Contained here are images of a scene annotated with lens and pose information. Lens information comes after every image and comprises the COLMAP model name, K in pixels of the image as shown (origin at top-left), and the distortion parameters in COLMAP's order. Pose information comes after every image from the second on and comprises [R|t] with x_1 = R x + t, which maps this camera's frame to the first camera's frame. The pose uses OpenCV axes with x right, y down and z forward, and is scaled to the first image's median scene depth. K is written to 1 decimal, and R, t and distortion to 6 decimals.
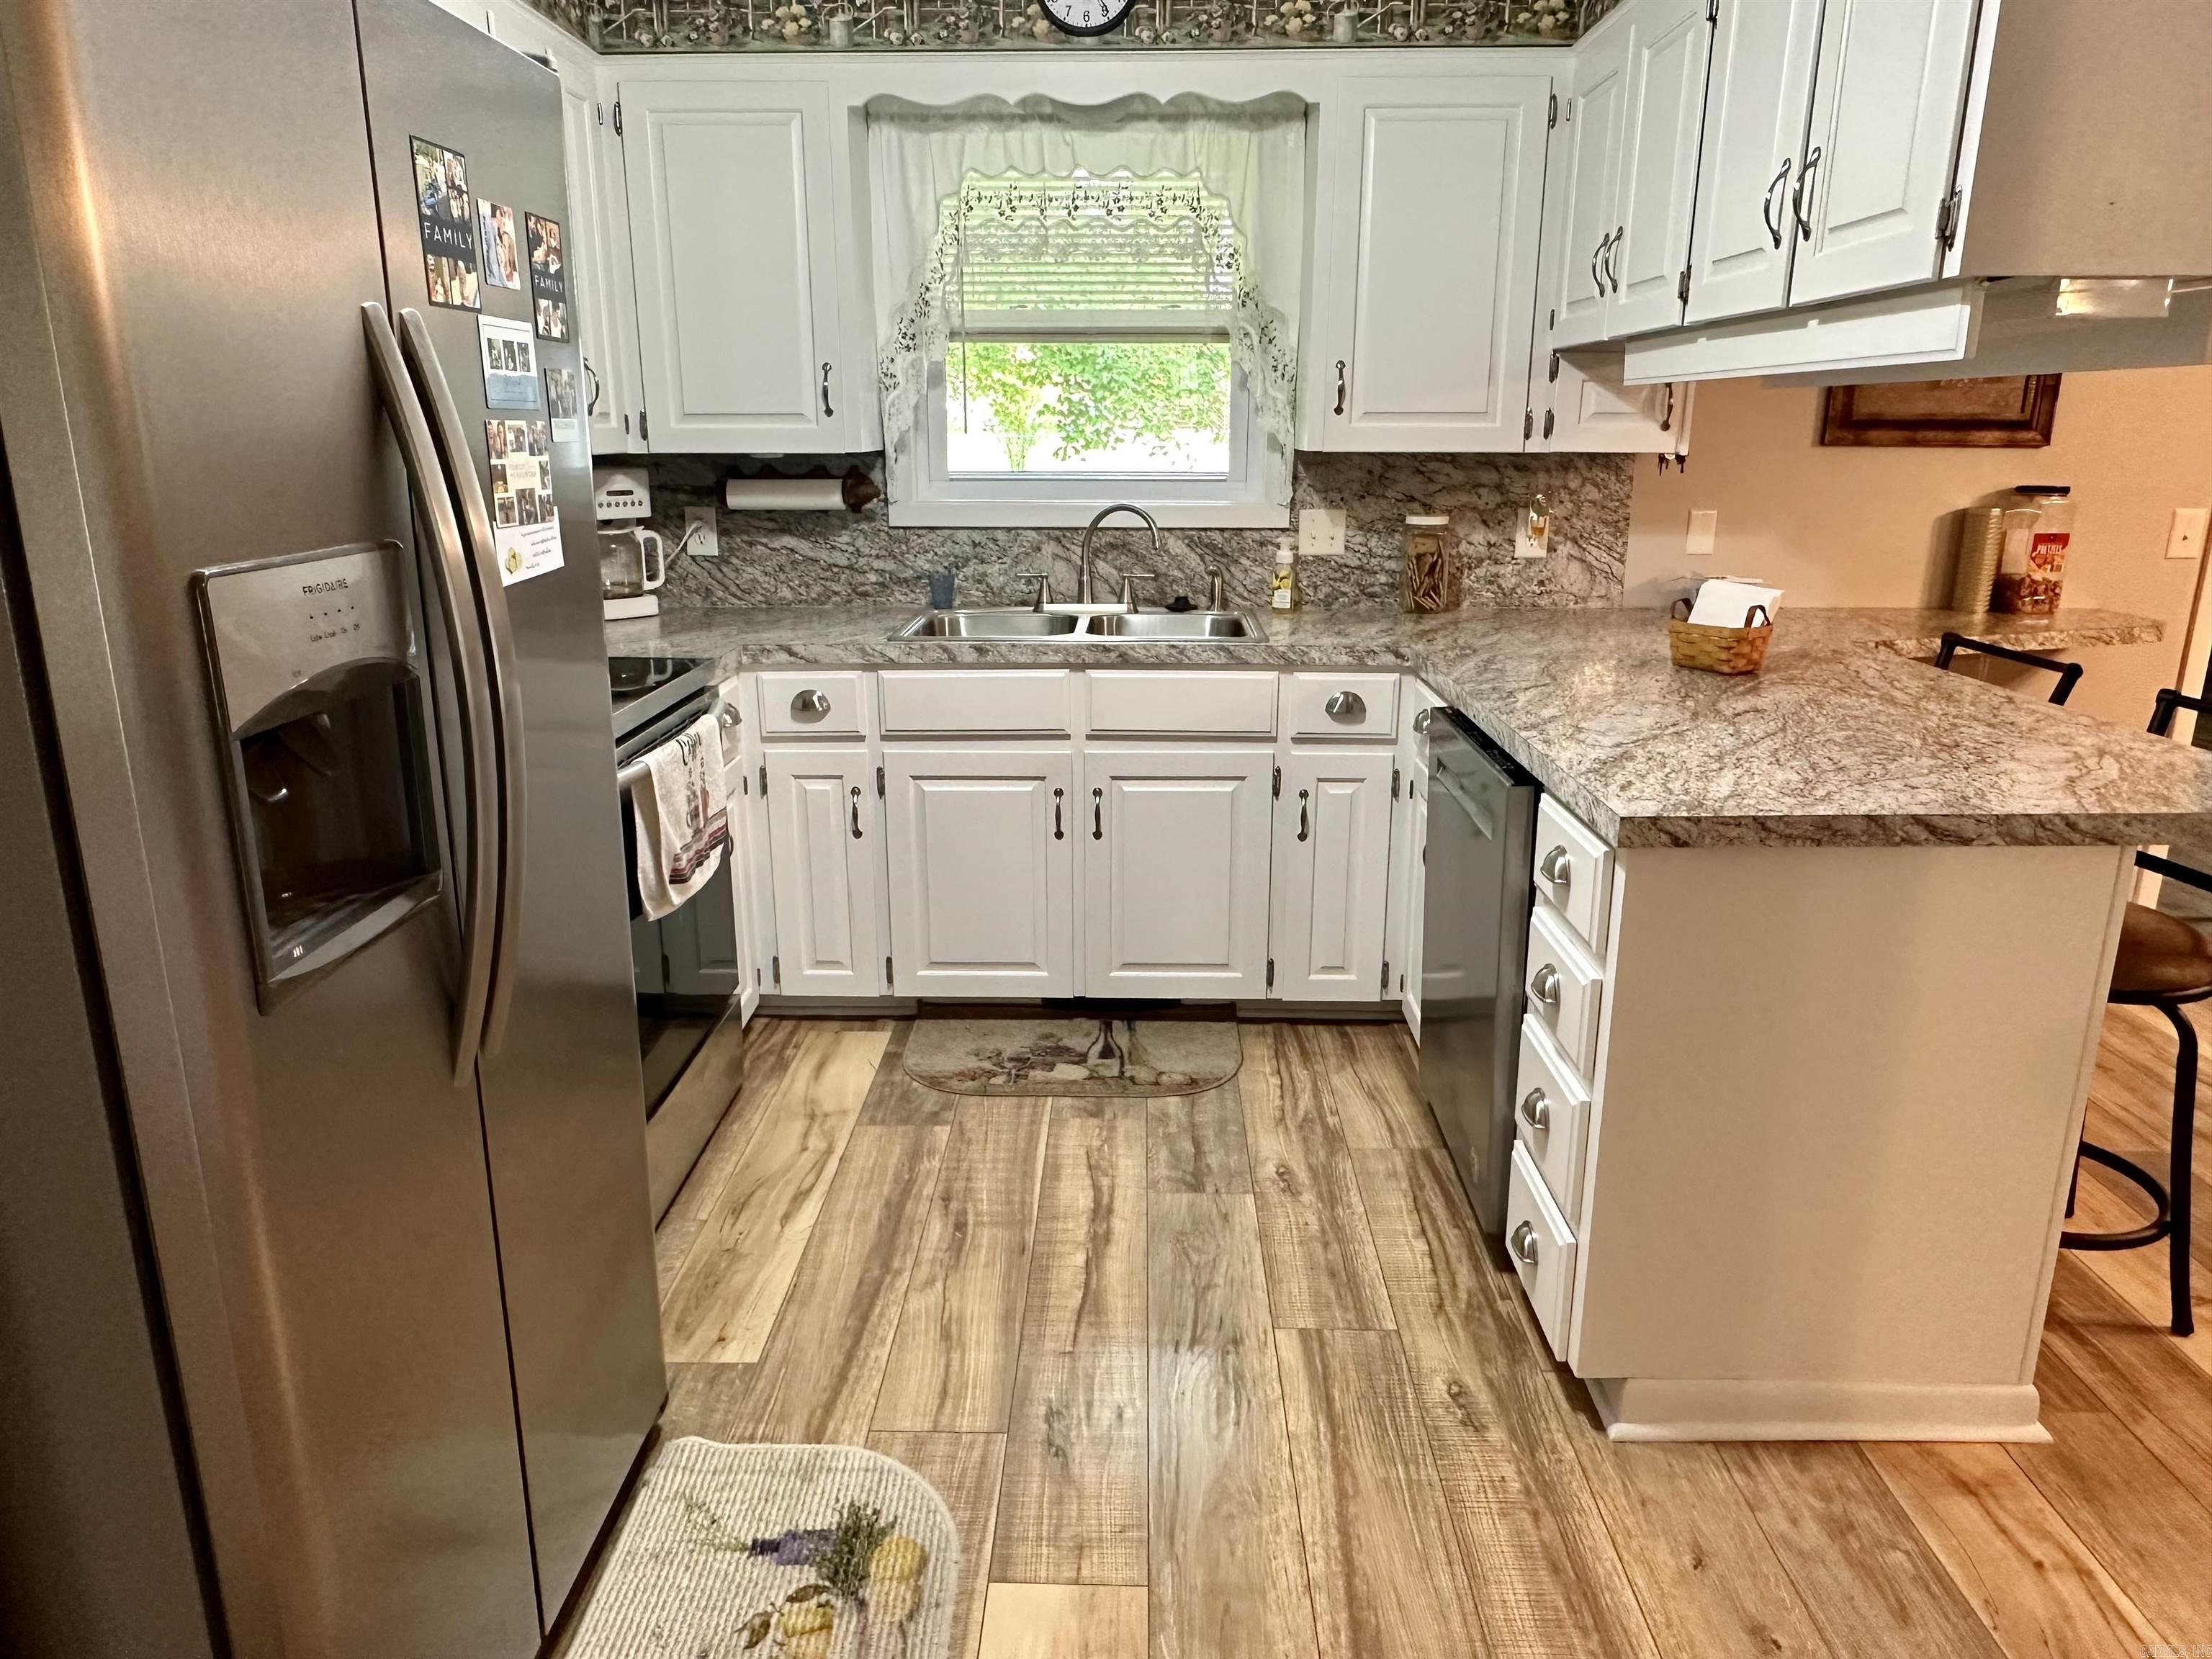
lens RADIAL K [[1435.5, 0, 1111.5], [0, 1435.5, 830.1], [0, 0, 1]] dist [-0.004006, -0.000745]
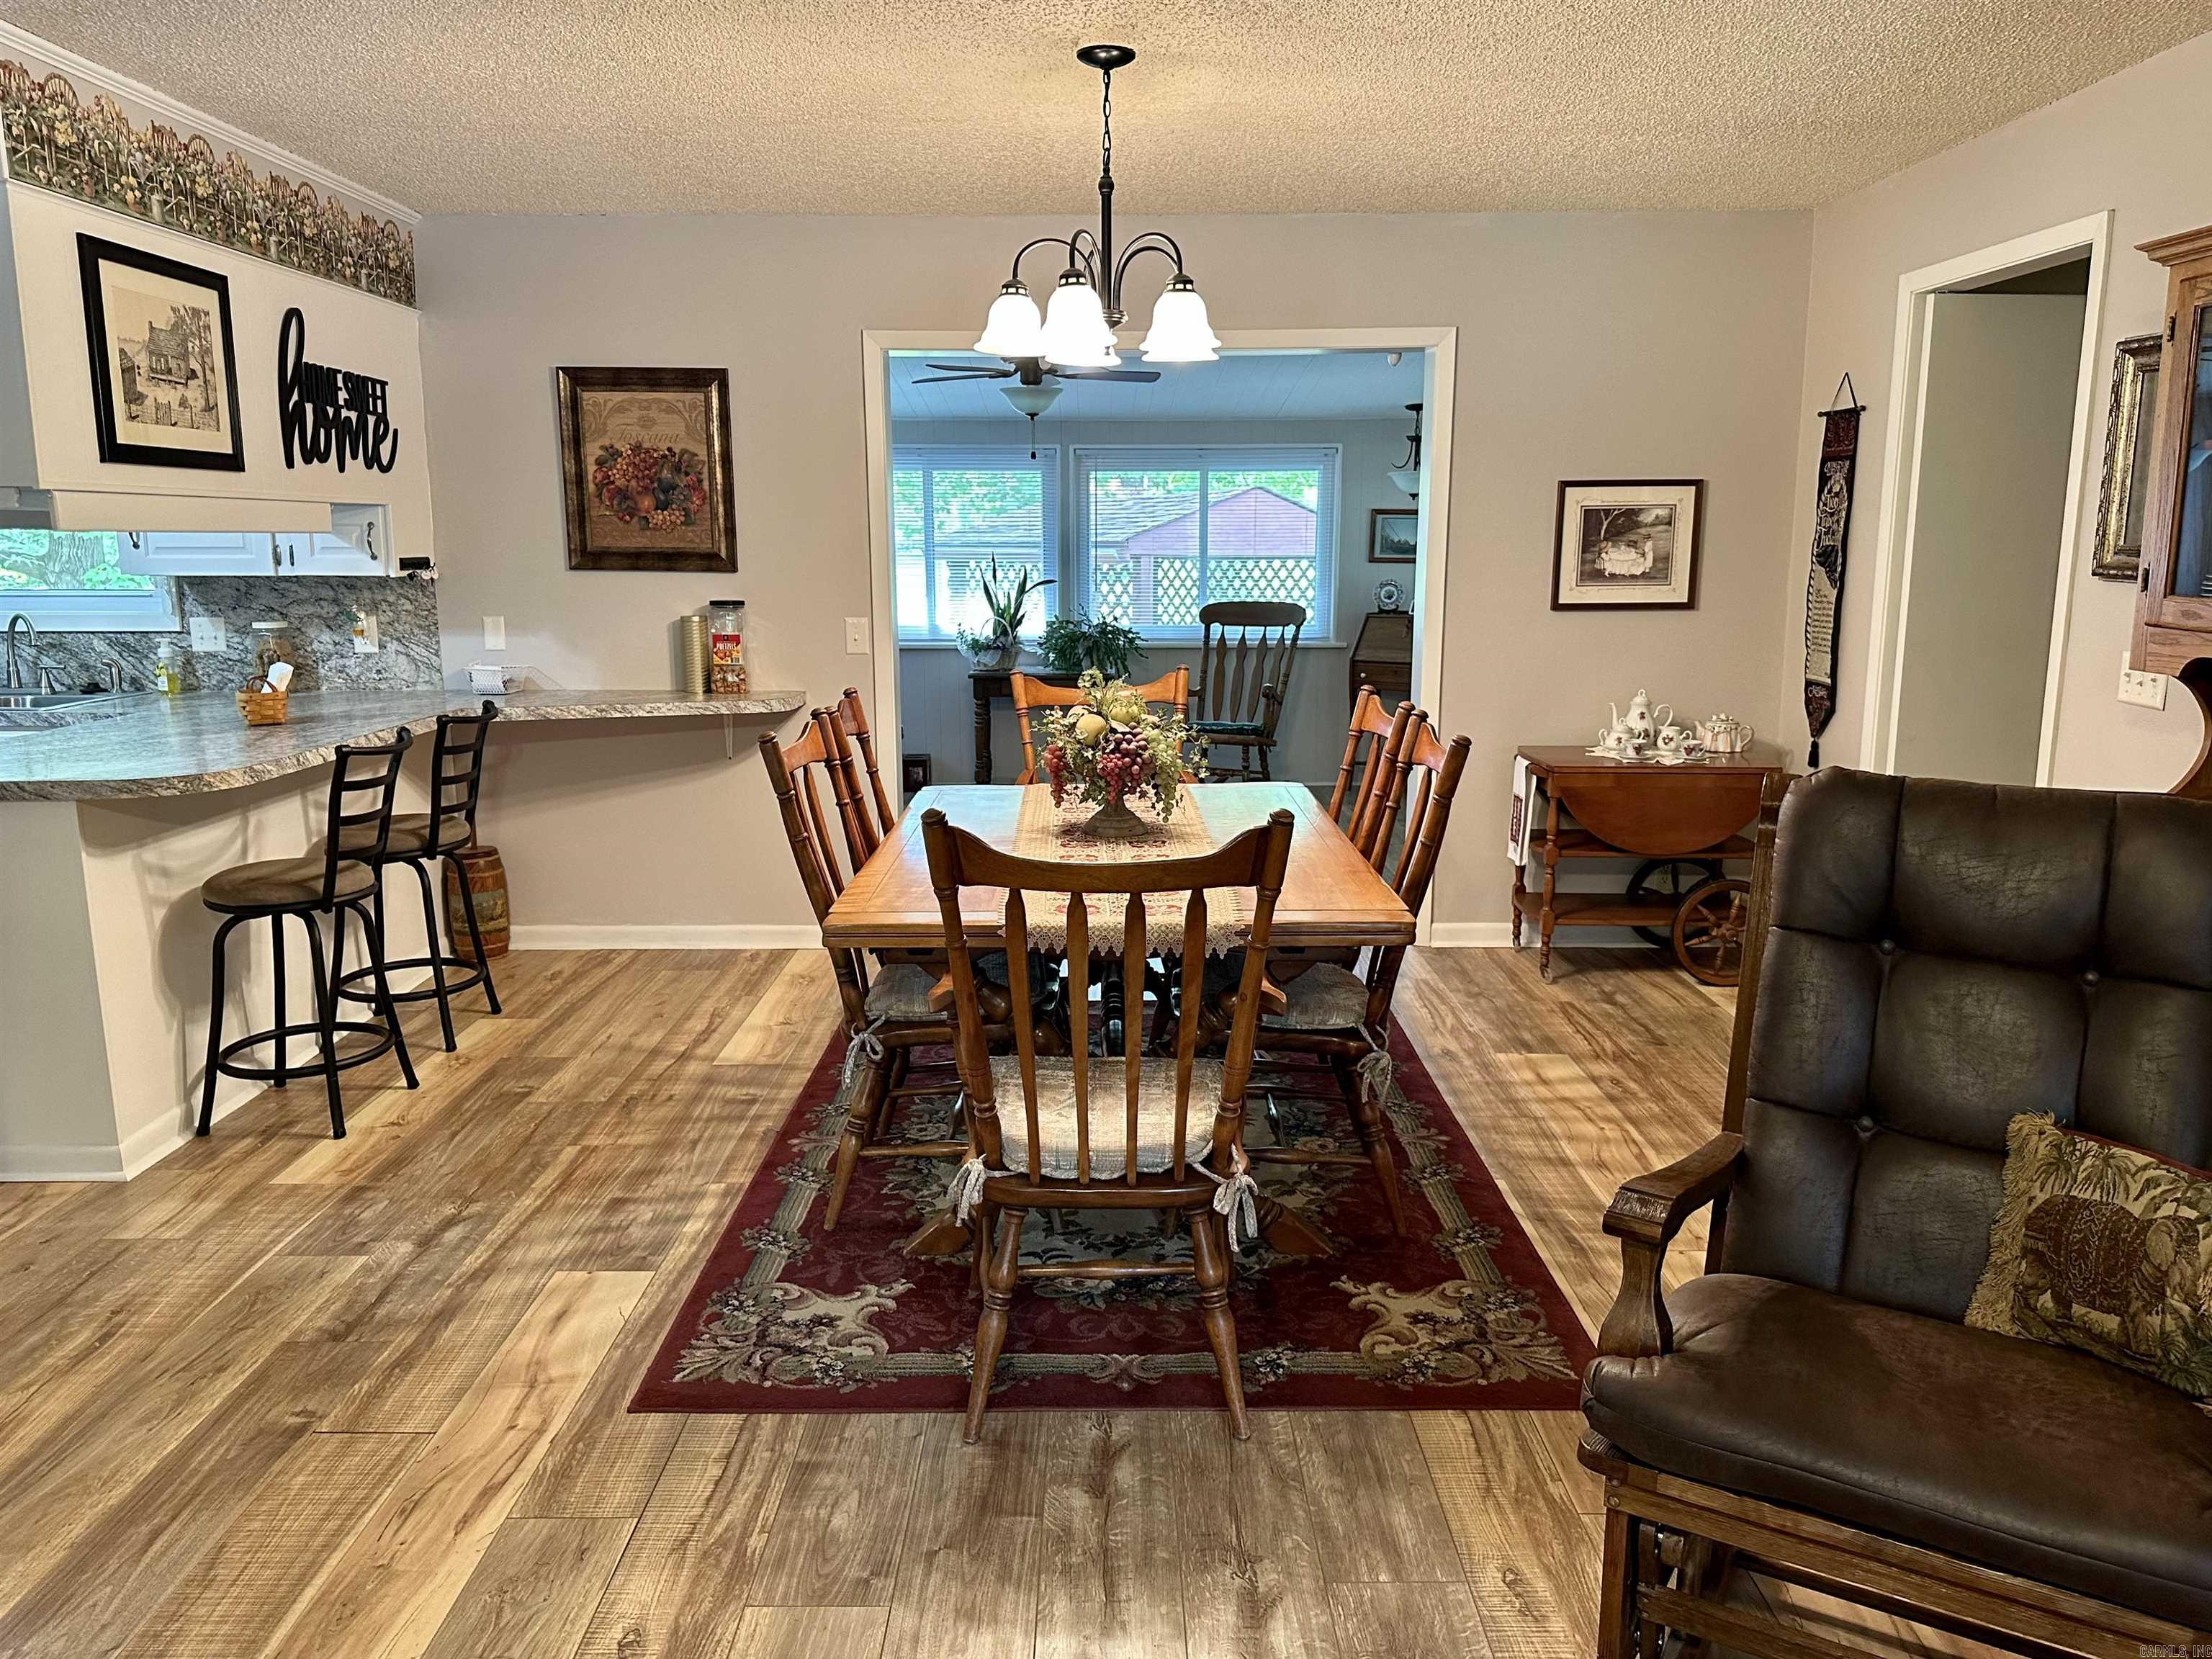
lens RADIAL K [[1561.0, 0, 1116.0], [0, 1561.0, 821.7], [0, 0, 1]] dist [0.024168, -0.051734]
pose [[0.999337, -0.006493, 0.035824, 0.970483], [0.009933, 0.995264, -0.096698, 0.117235], [-0.035027, 0.096990, 0.994669, -0.468145]]
